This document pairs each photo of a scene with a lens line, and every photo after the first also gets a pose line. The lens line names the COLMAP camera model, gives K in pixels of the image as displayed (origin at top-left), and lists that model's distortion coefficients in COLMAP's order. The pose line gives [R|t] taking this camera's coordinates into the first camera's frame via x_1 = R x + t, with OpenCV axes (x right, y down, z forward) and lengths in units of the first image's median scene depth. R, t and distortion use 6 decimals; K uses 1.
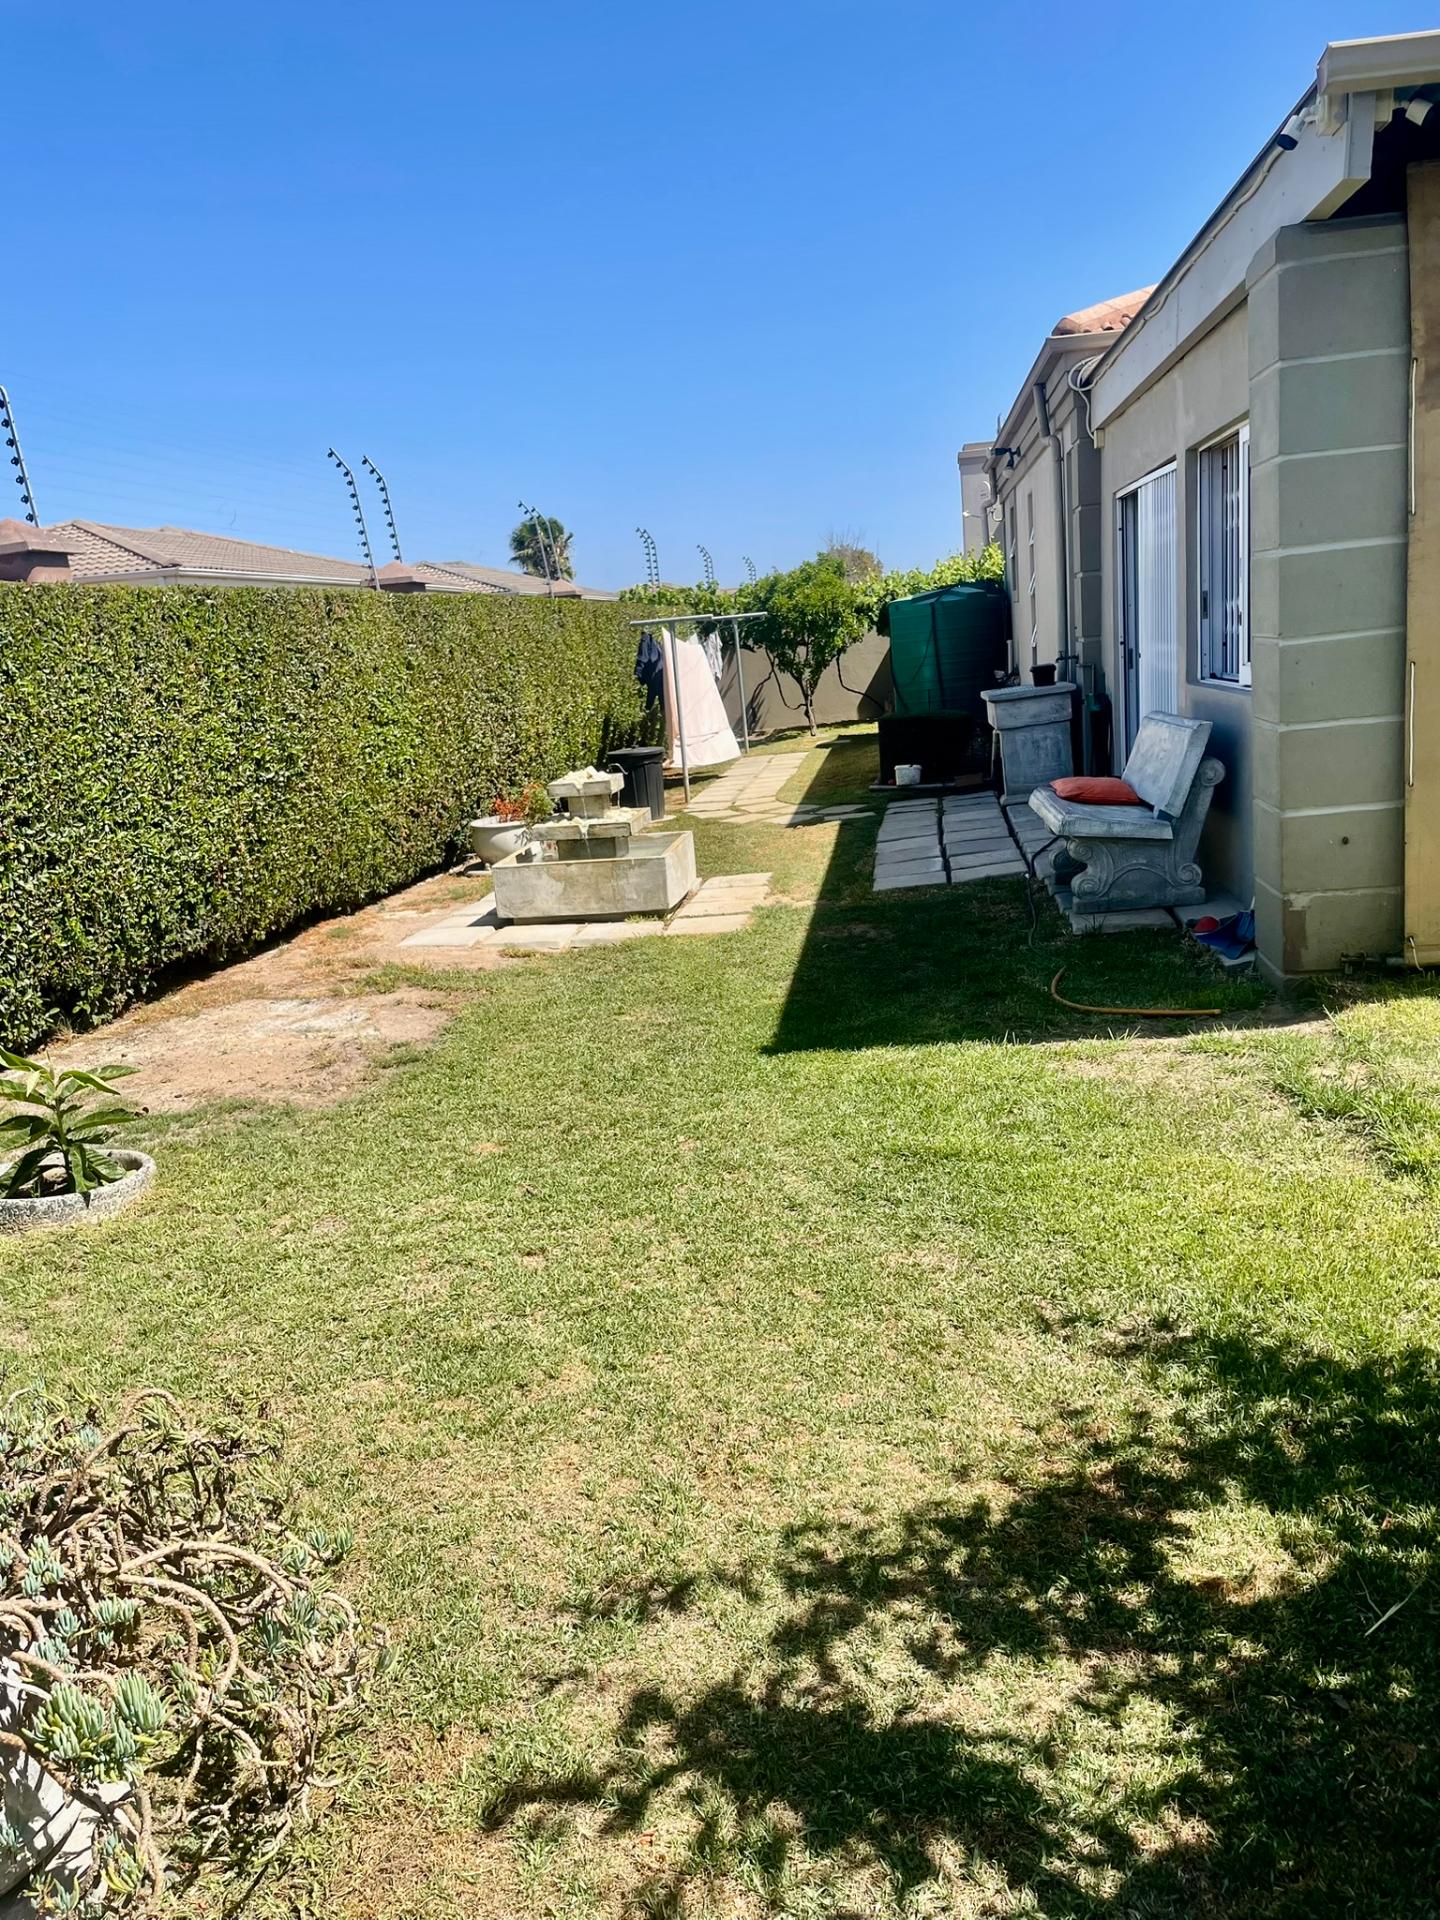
lens RADIAL K [[1368.7, 0, 720.0], [0, 1368.7, 960.0], [0, 0, 1]] dist [0.096742, -0.106844]
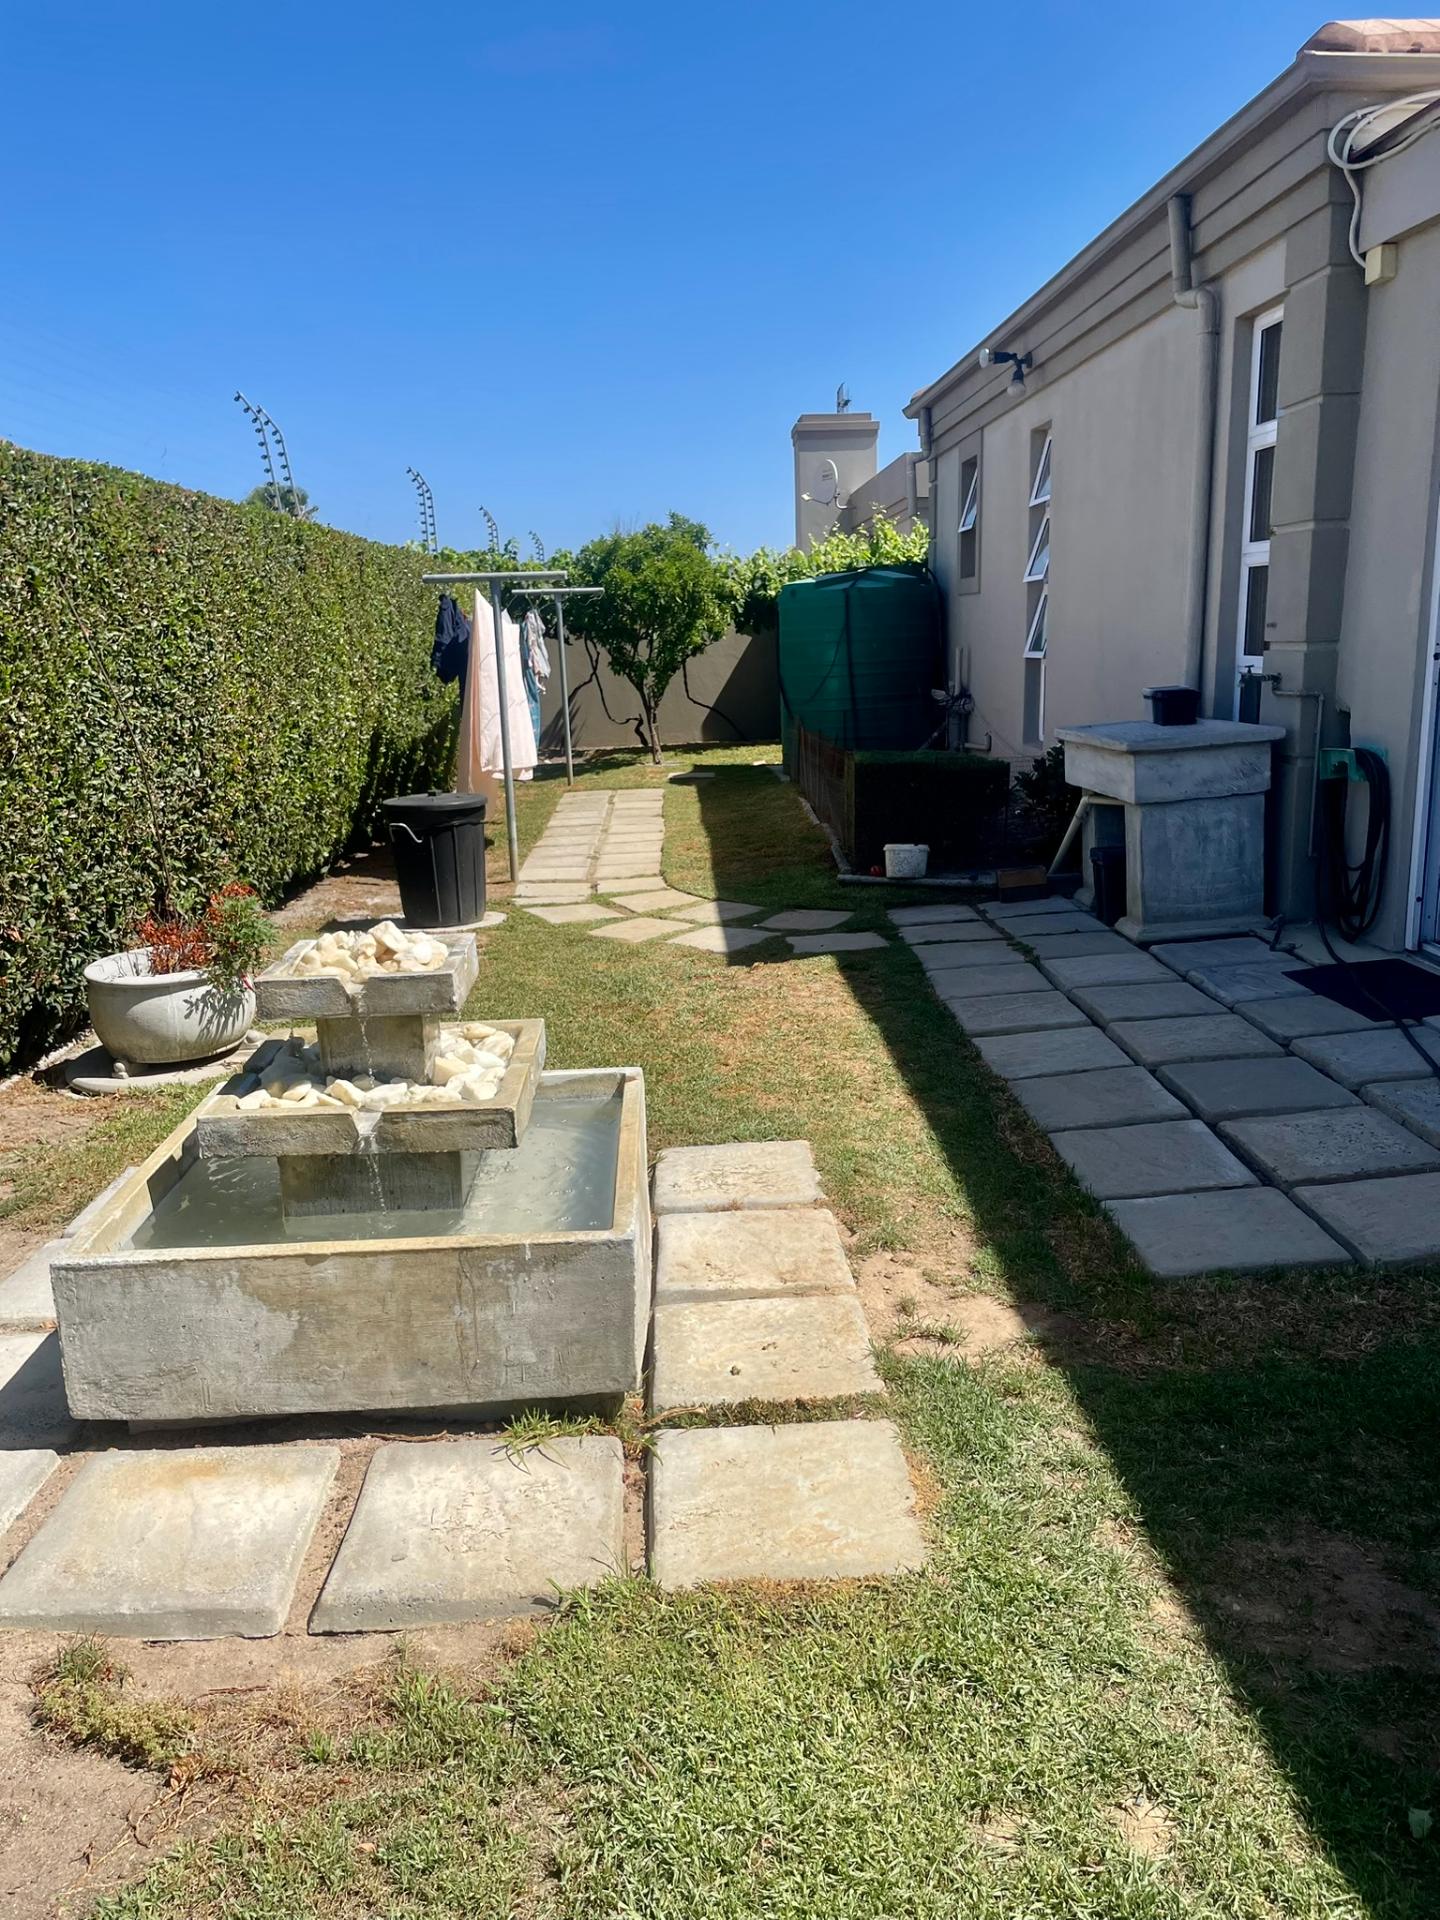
lens RADIAL K [[1368.7, 0, 720.0], [0, 1368.7, 960.0], [0, 0, 1]] dist [0.096742, -0.106844]
pose [[0.982850, 0.016293, 0.183687, -0.045084], [-0.015744, 0.999866, -0.004446, -0.078525], [-0.183735, 0.001478, 0.982975, 0.386124]]
